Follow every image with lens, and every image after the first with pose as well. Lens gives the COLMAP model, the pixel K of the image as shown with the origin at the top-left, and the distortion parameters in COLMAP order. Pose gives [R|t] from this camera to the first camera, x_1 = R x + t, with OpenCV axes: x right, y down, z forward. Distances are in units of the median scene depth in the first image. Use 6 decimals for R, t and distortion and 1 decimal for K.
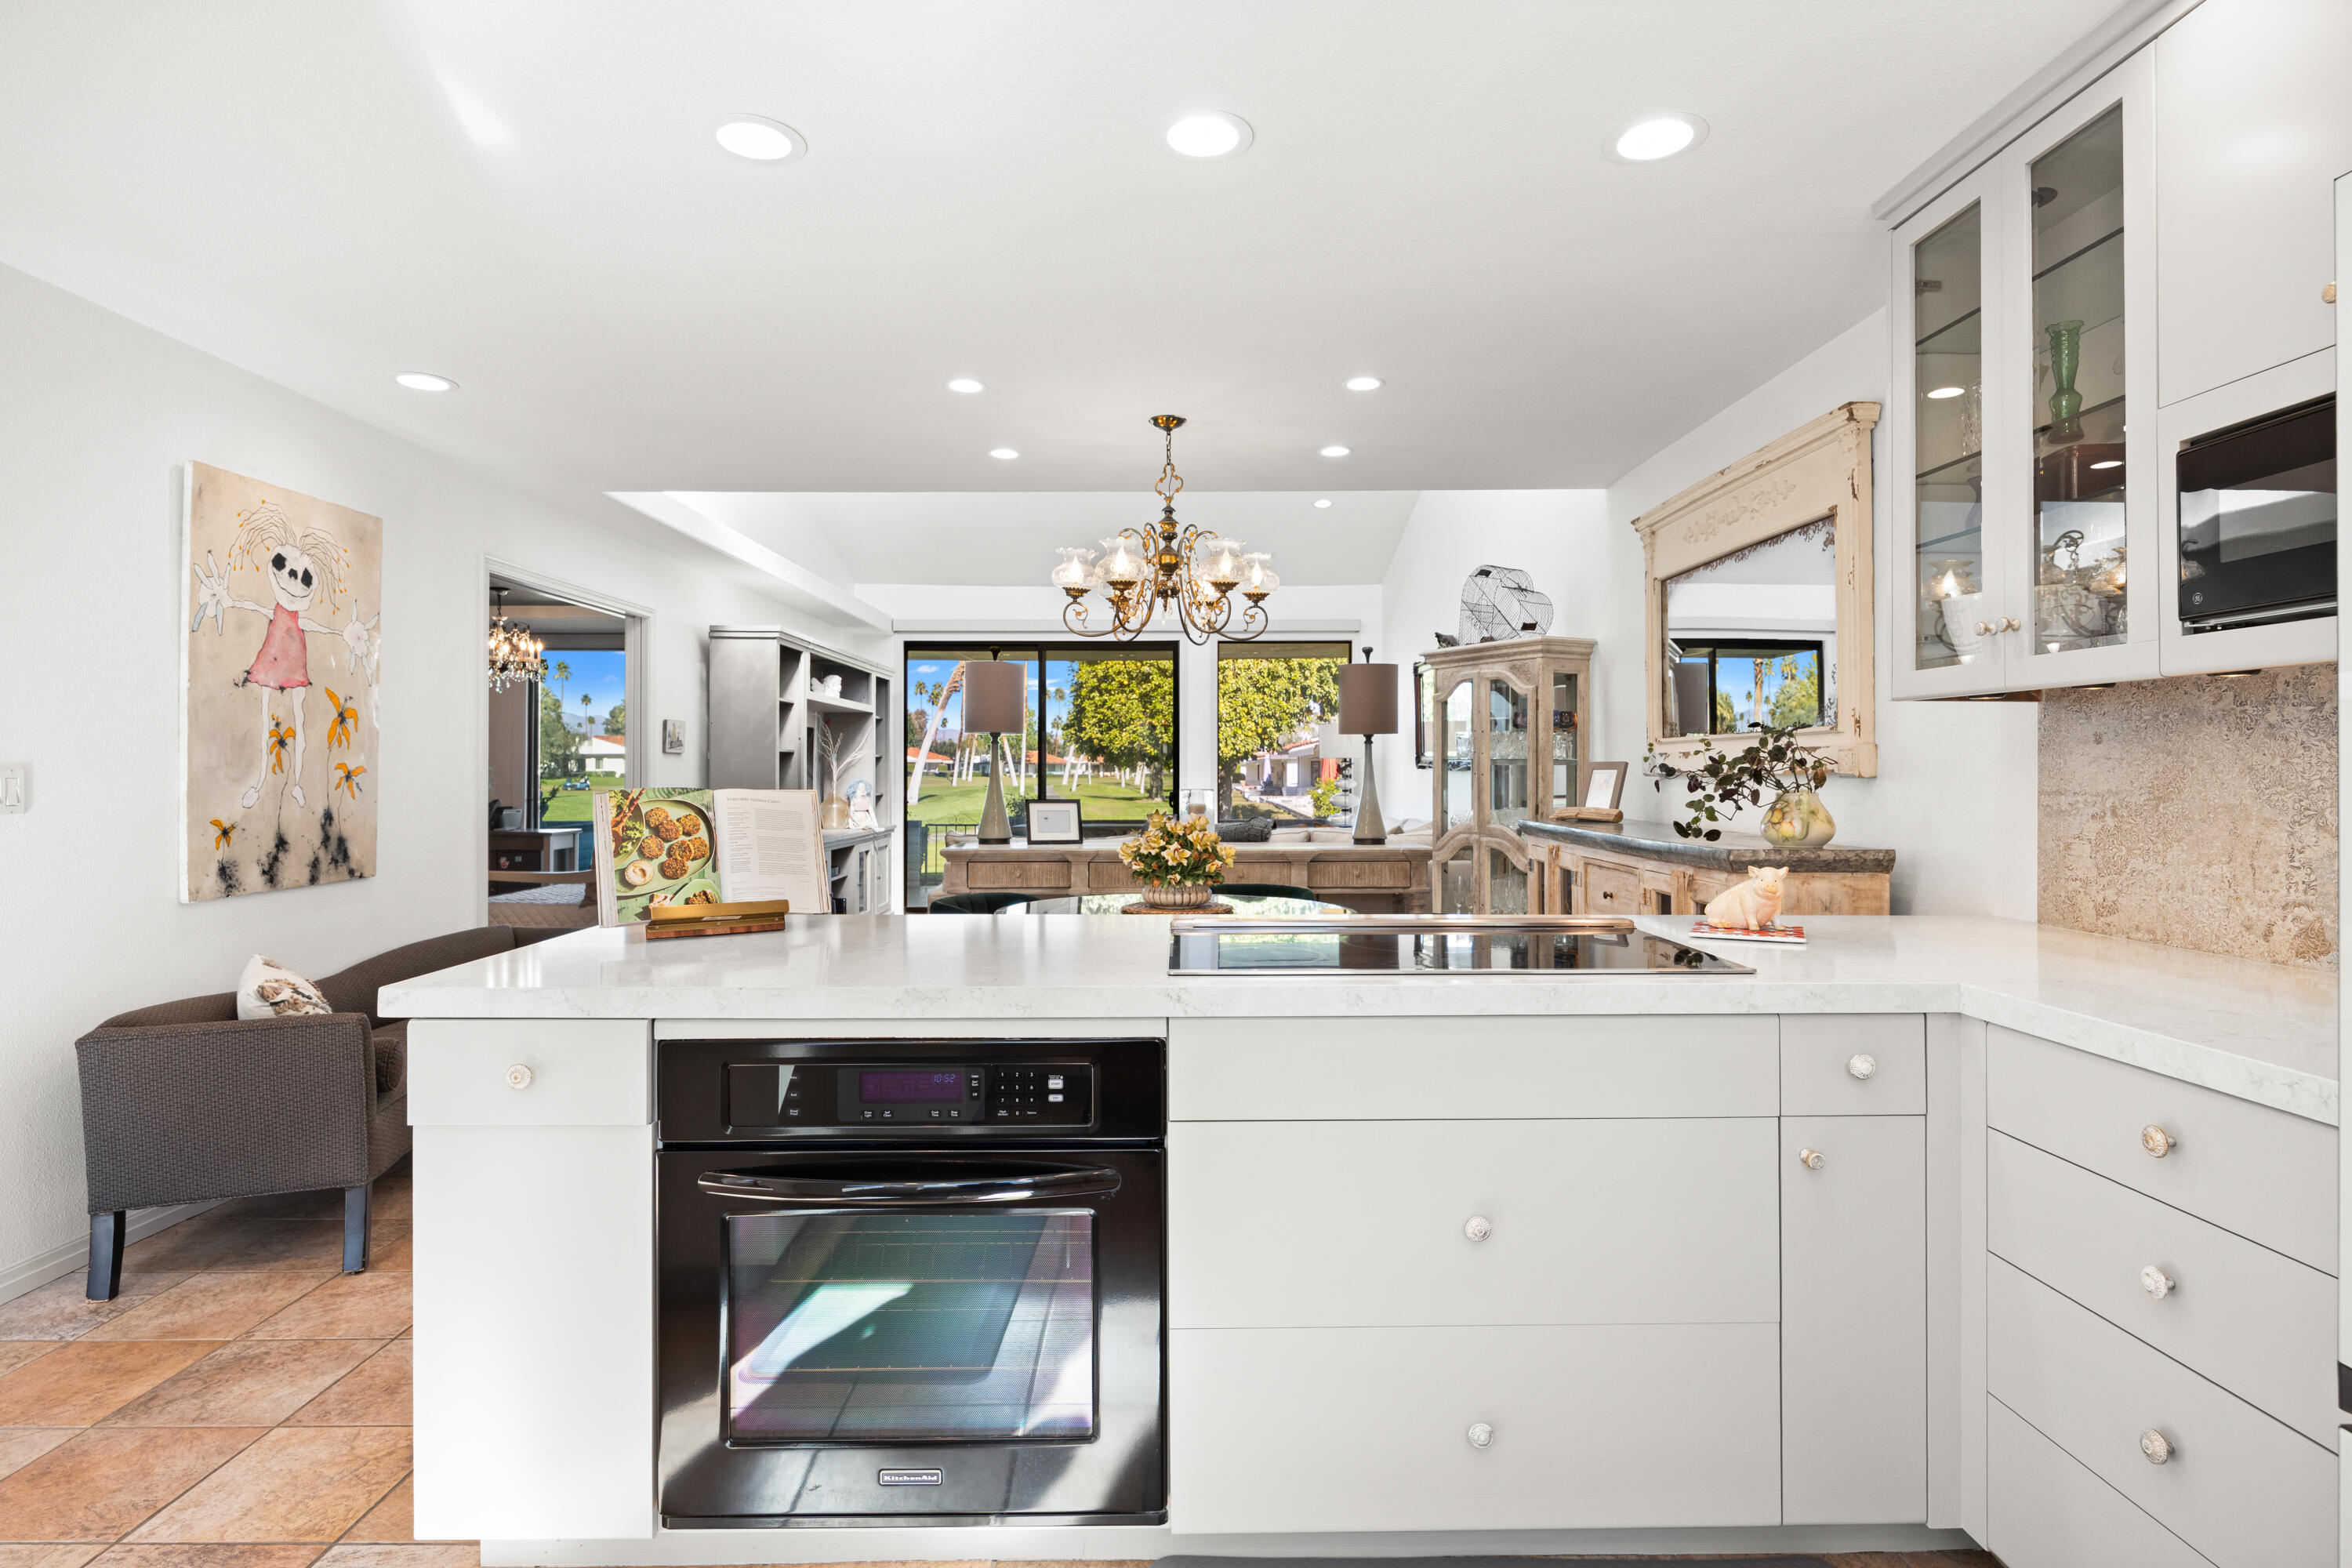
lens RADIAL K [[1223.3, 0, 1183.3], [0, 1223.3, 753.4], [0, 0, 1]] dist [-0.002643, 0.000401]
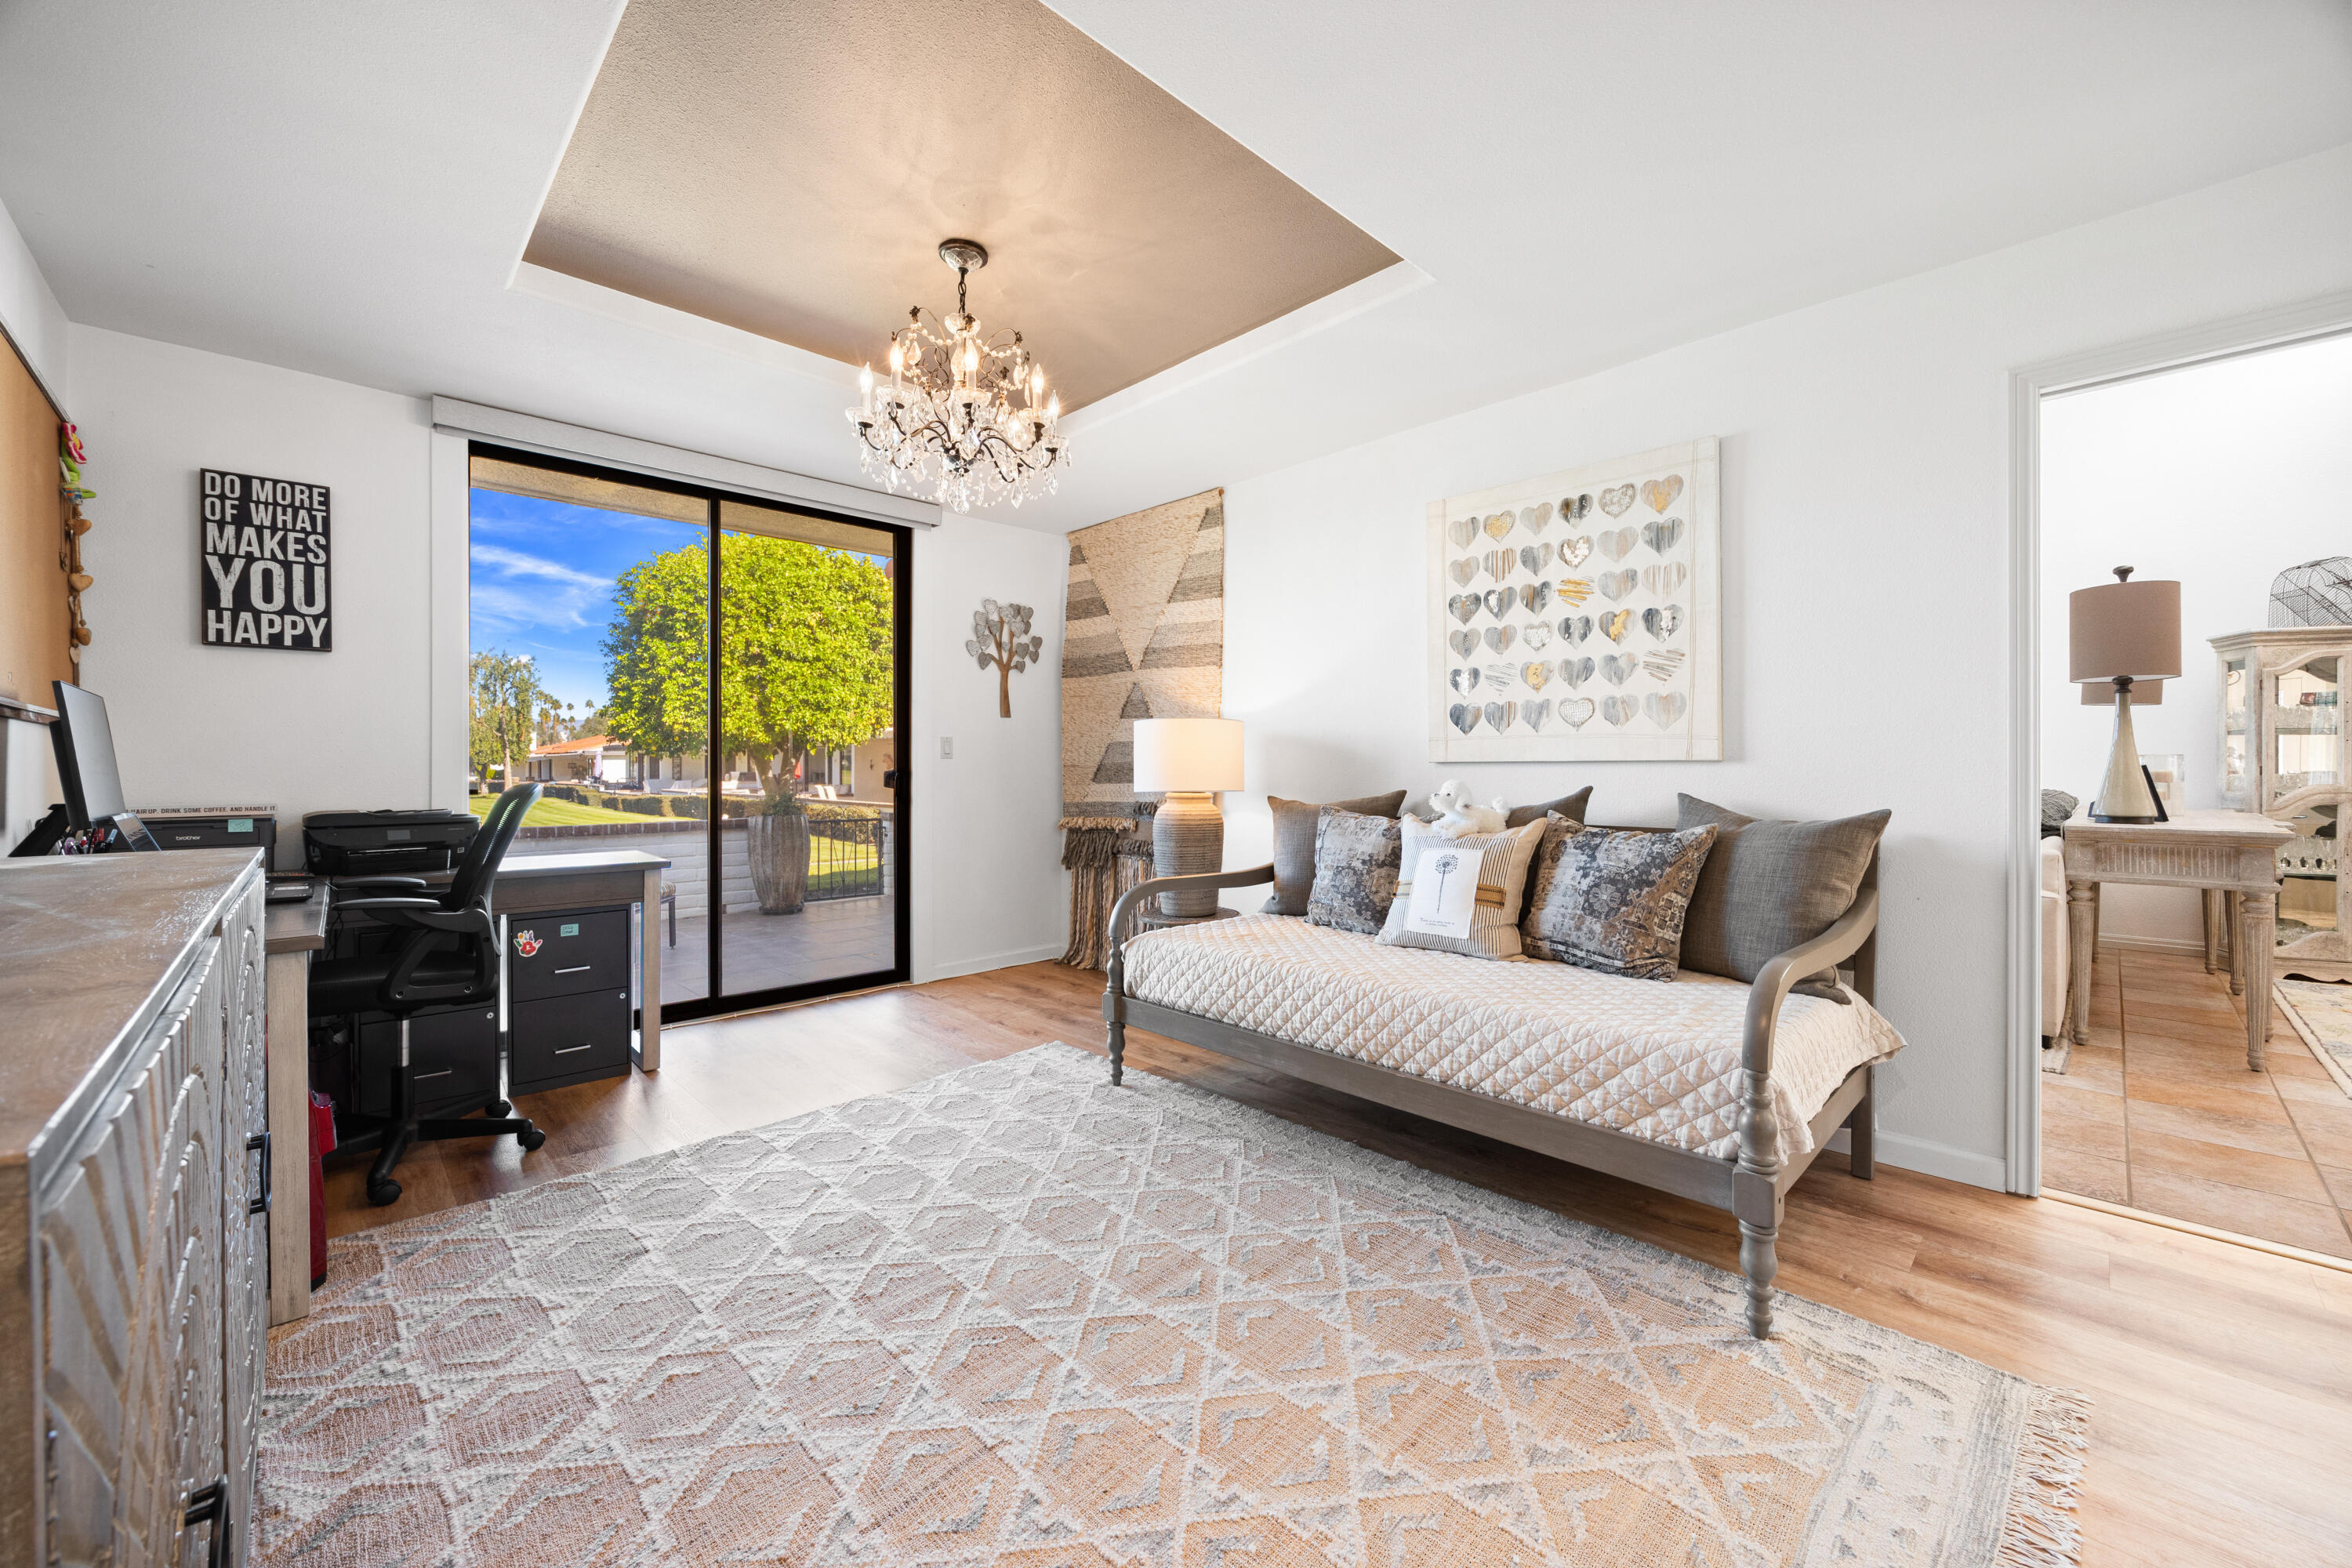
lens RADIAL K [[912.8, 0, 1175.8], [0, 912.8, 770.8], [0, 0, 1]] dist [-0.002016, 0.000185]
pose [[0.733756, 0.000108, 0.679413, -1.842655], [-0.011073, 0.999869, 0.011800, 0.073779], [-0.679323, -0.016182, 0.733661, 1.910572]]
